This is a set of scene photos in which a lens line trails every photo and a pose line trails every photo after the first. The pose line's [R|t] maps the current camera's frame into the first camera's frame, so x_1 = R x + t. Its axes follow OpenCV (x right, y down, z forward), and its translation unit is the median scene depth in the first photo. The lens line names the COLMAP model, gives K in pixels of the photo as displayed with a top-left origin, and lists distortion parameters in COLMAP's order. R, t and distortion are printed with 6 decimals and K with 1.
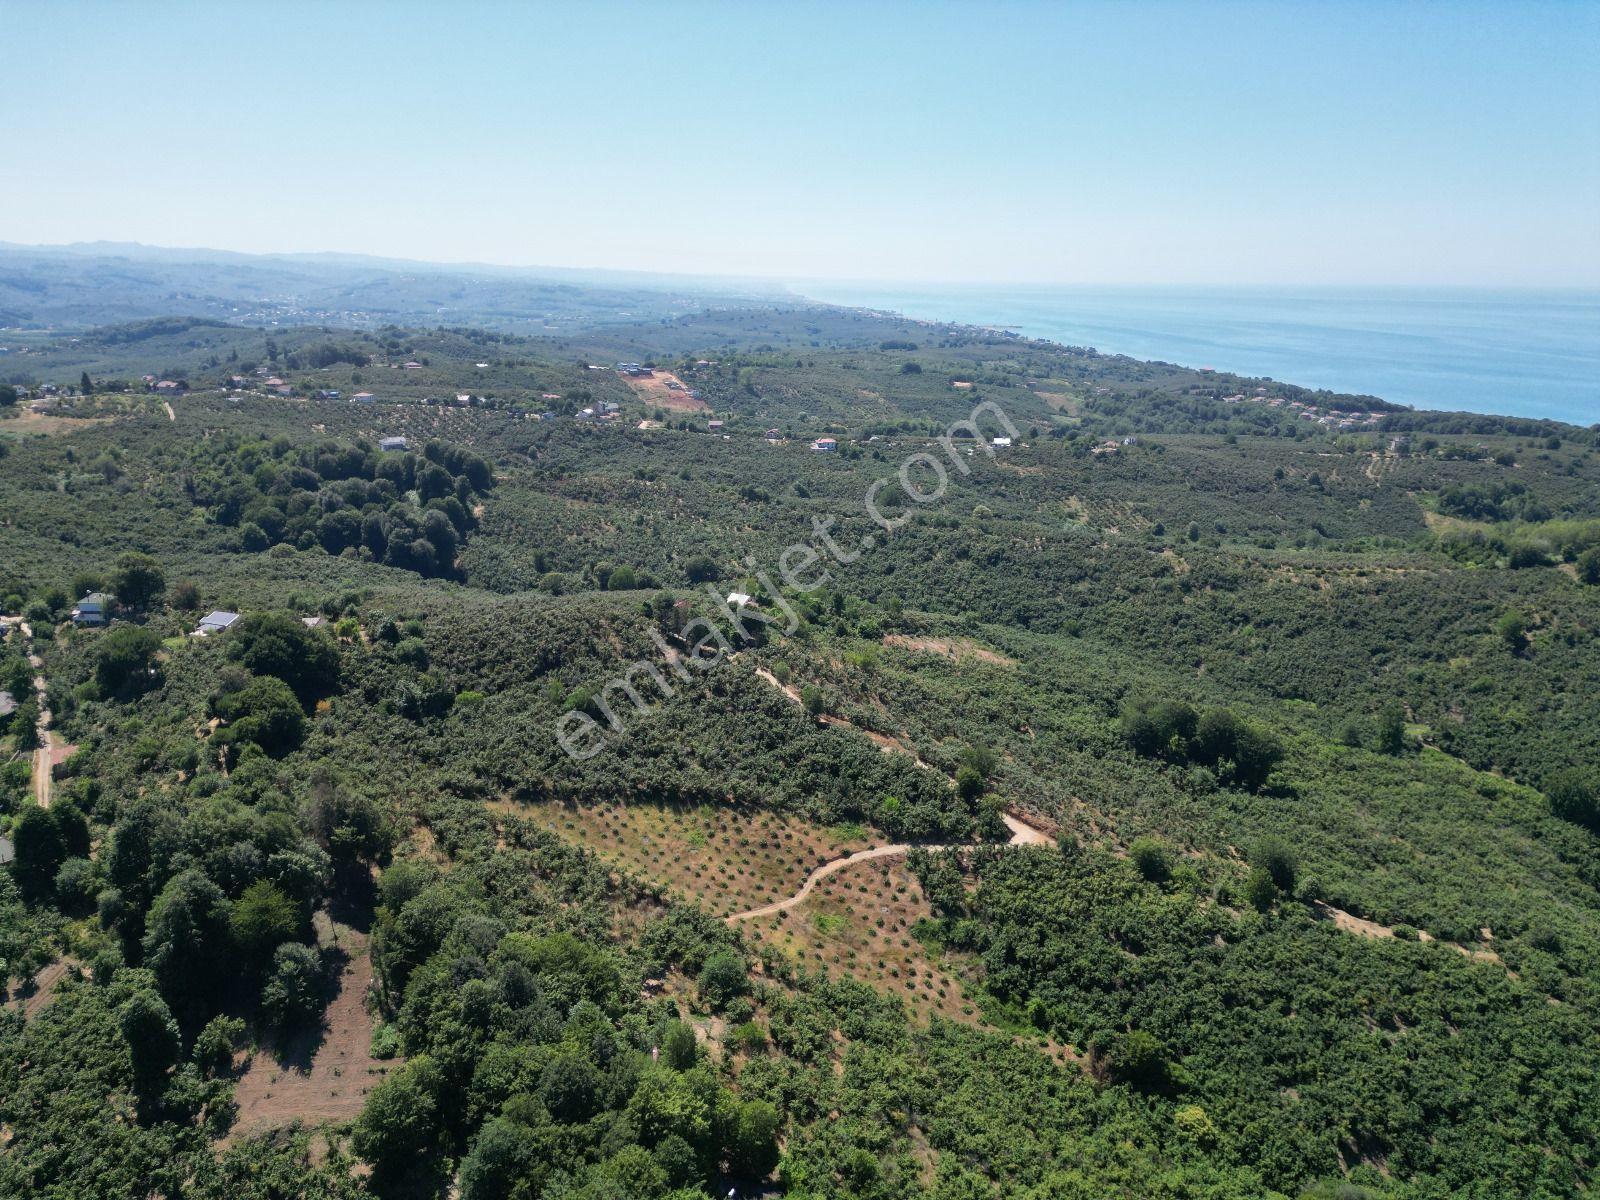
lens RADIAL K [[1117.9, 0, 800.5], [0, 1117.9, 598.7], [0, 0, 1]] dist [0.076197, -0.078282]
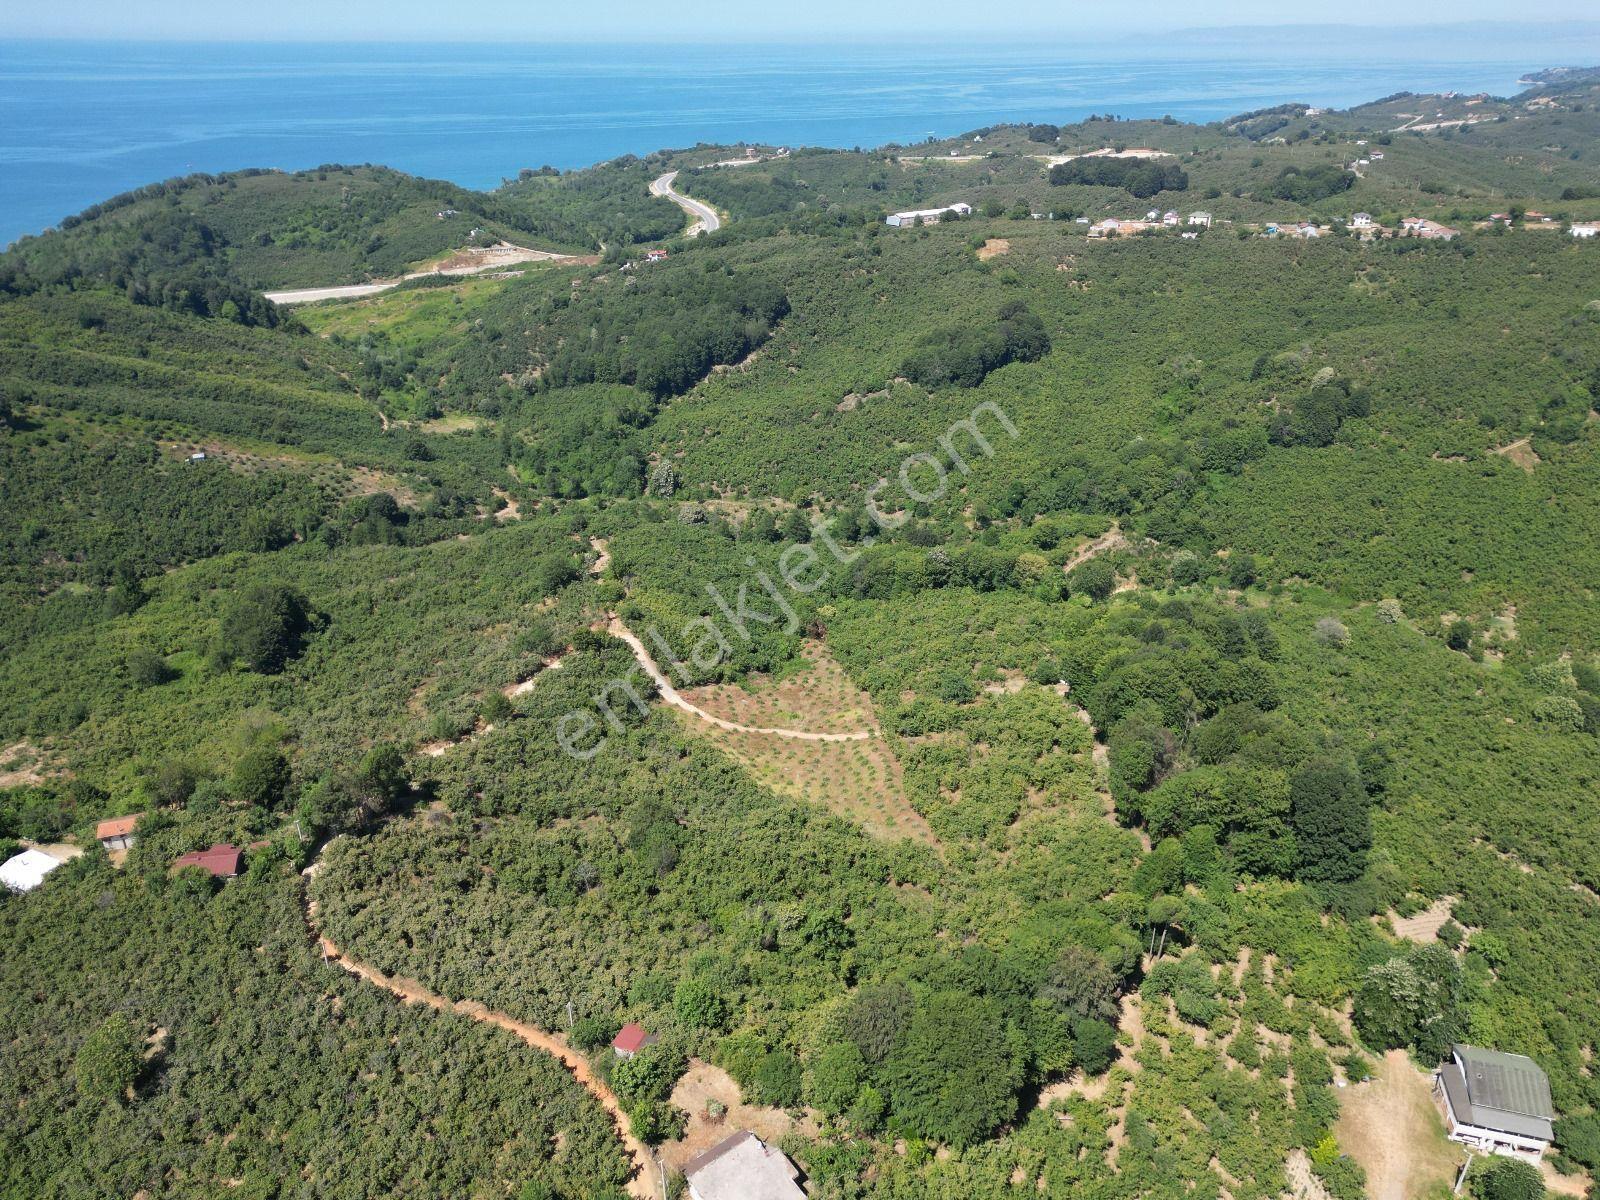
lens RADIAL K [[1117.9, 0, 800.5], [0, 1117.9, 603.8], [0, 0, 1]] dist [0.076197, -0.078282]
pose [[-0.446233, -0.412671, 0.794090, -0.757938], [0.244682, 0.797263, 0.551817, -0.388748], [-0.860818, 0.440538, -0.254792, 1.116778]]
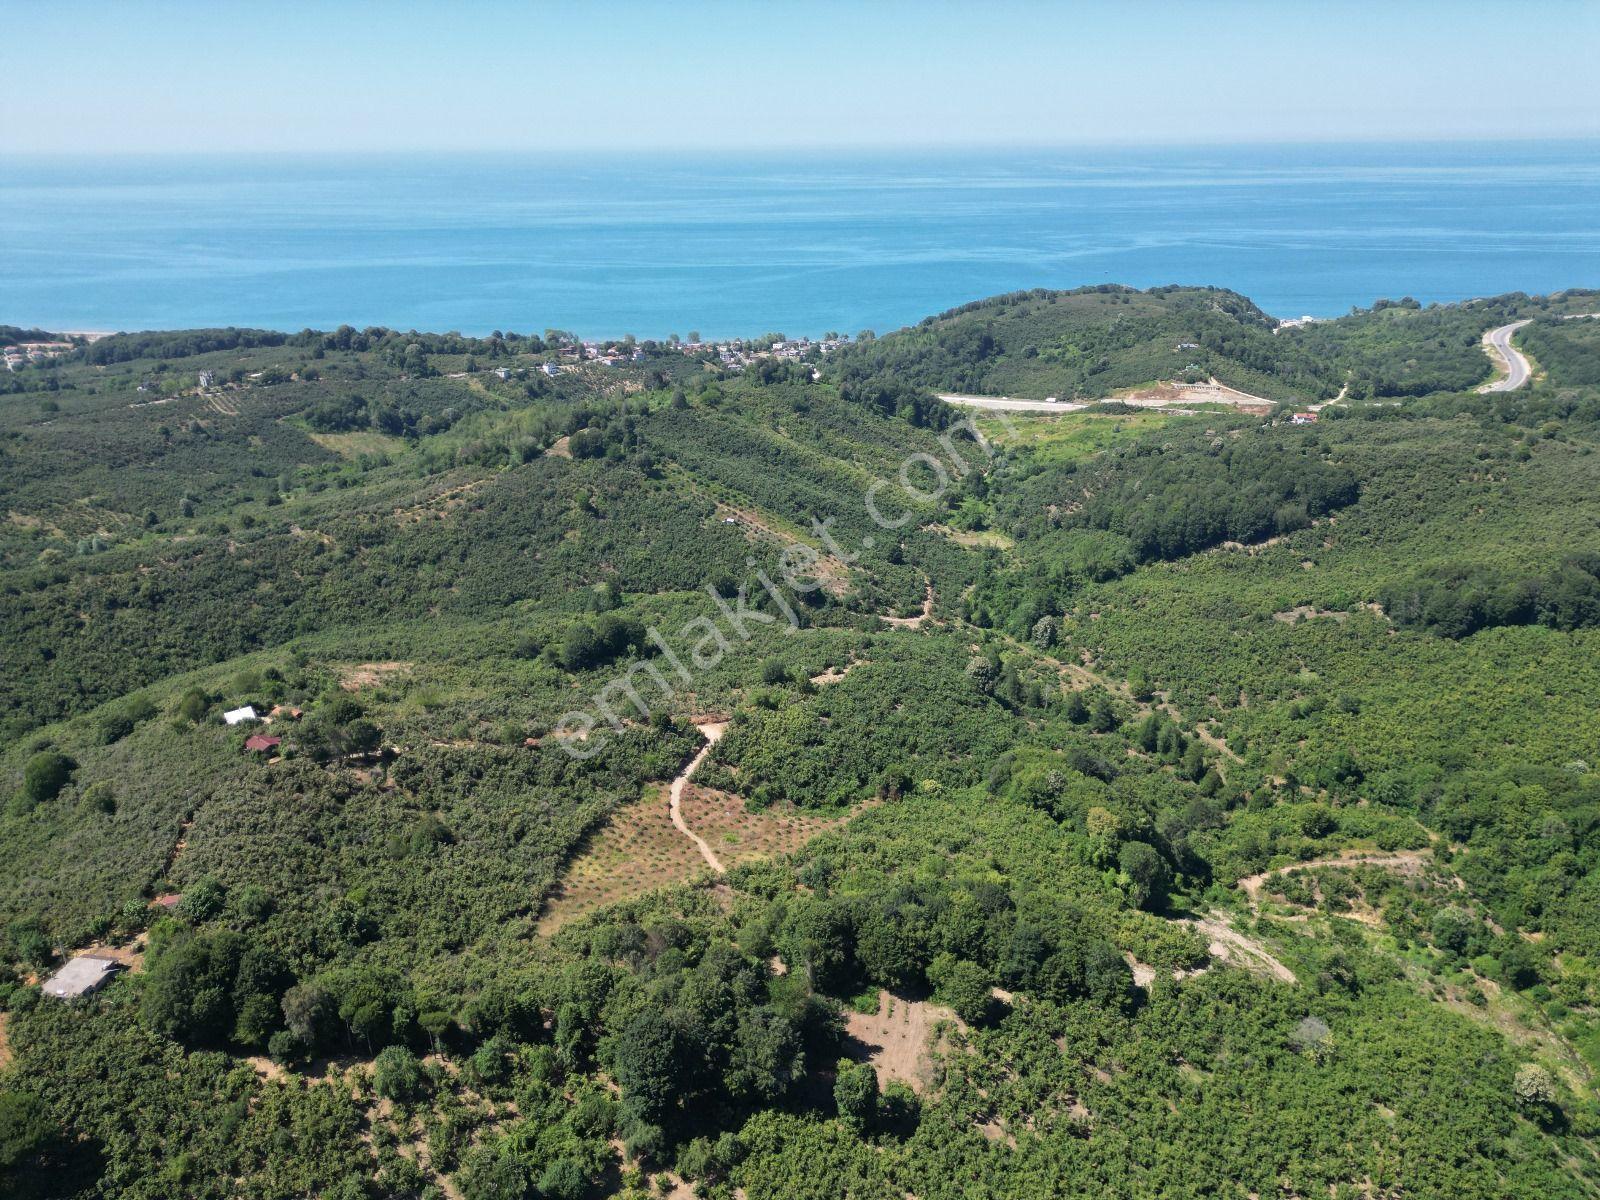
lens RADIAL K [[1117.9, 0, 801.1], [0, 1117.9, 595.5], [0, 0, 1]] dist [0.076197, -0.078282]
pose [[0.342584, -0.364834, 0.865755, -0.920617], [0.274993, 0.920100, 0.278919, -0.307011], [-0.898340, 0.142524, 0.415539, 0.289101]]
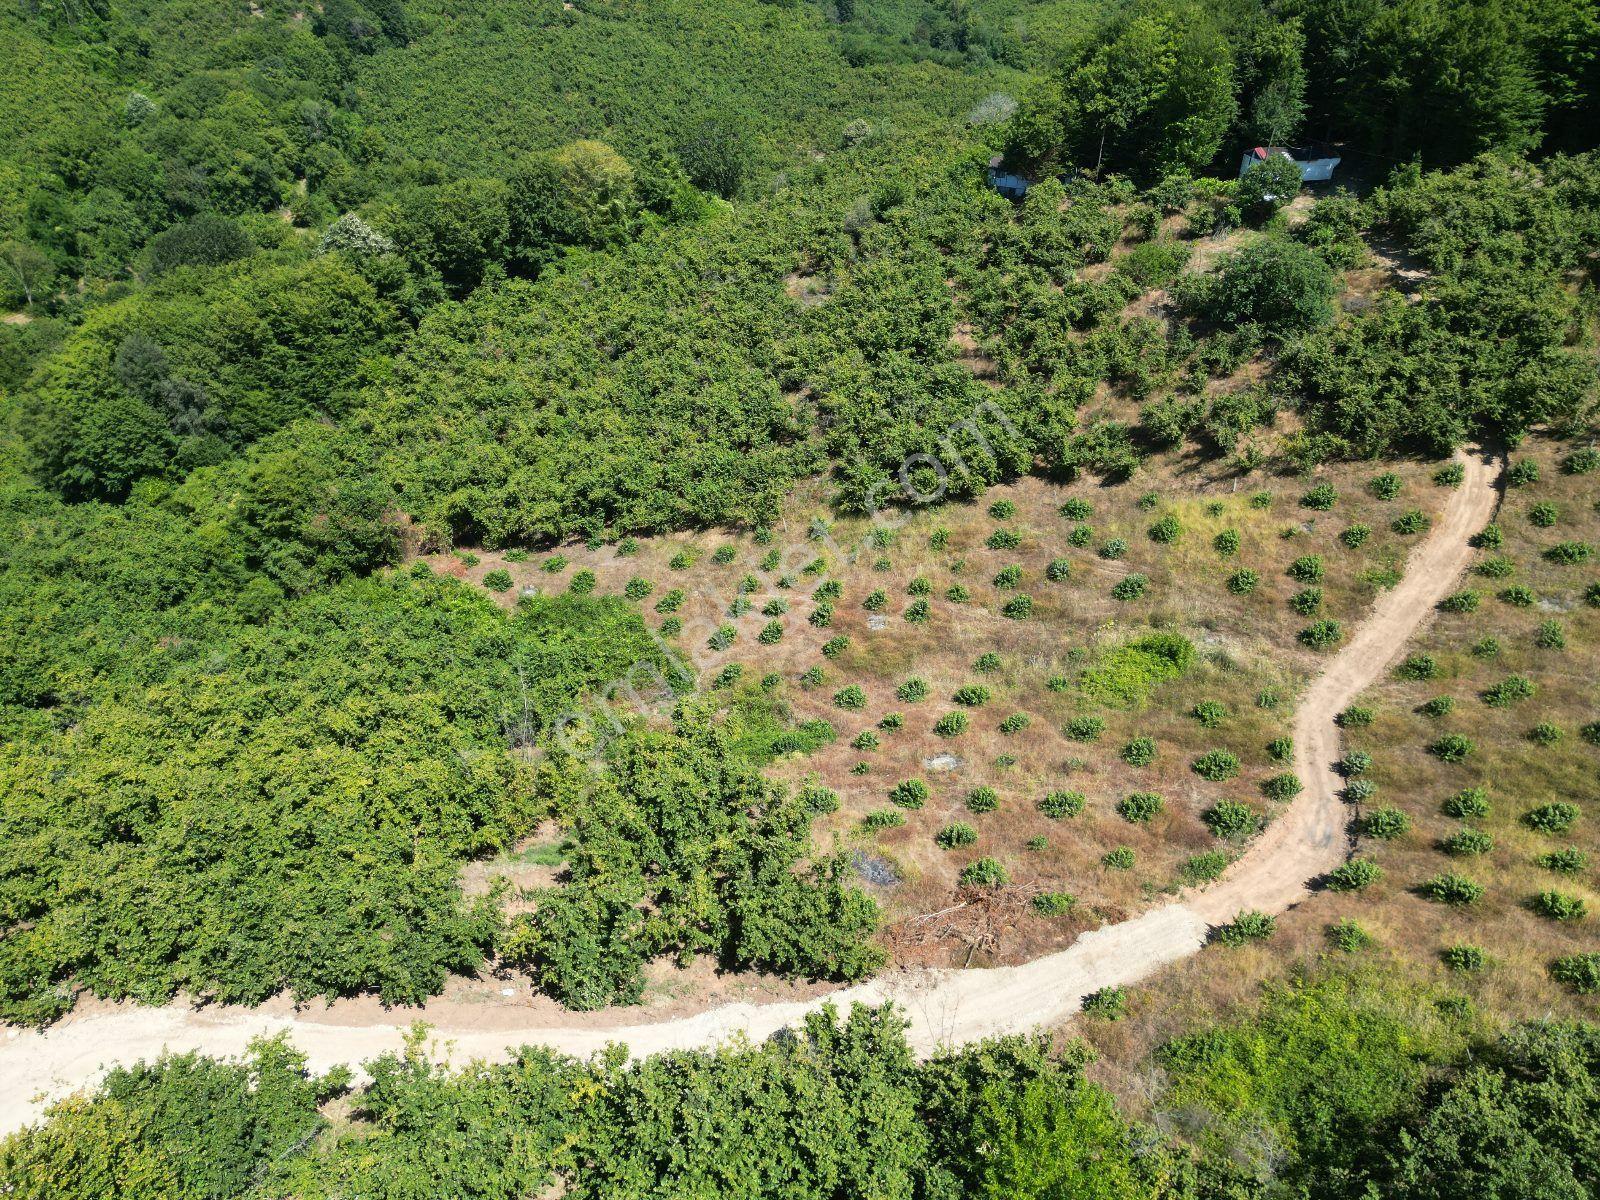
lens RADIAL K [[1117.9, 0, 789.7], [0, 1117.9, 594.4], [0, 0, 1]] dist [0.076197, -0.078282]
pose [[-0.997095, 0.031896, -0.069172, 0.114022], [-0.031846, 0.650371, 0.758949, 0.069233], [0.069195, 0.758947, -0.647466, 1.048632]]
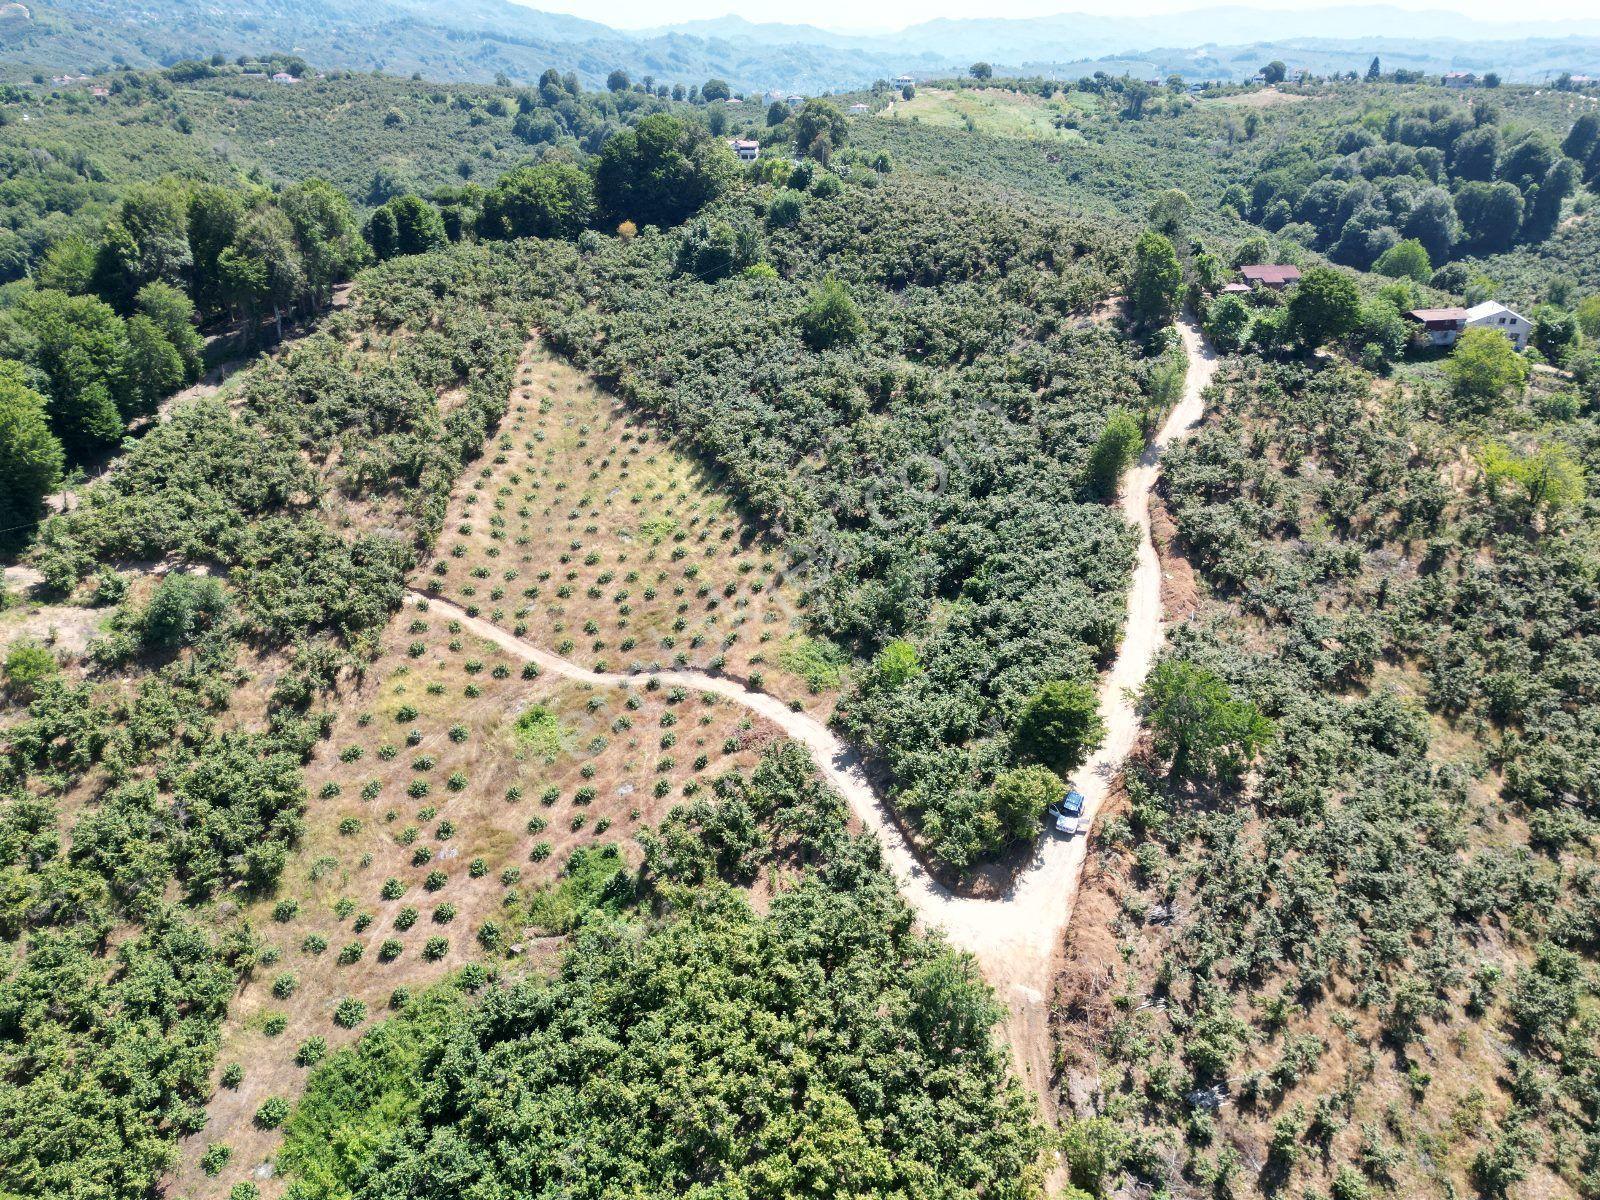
lens RADIAL K [[1117.9, 0, 798.9], [0, 1117.9, 602.8], [0, 0, 1]] dist [0.076197, -0.078282]
pose [[0.319073, 0.400381, -0.859004, 0.418688], [-0.263891, 0.908068, 0.325229, 0.043205], [0.910249, 0.122911, 0.395397, 0.818928]]
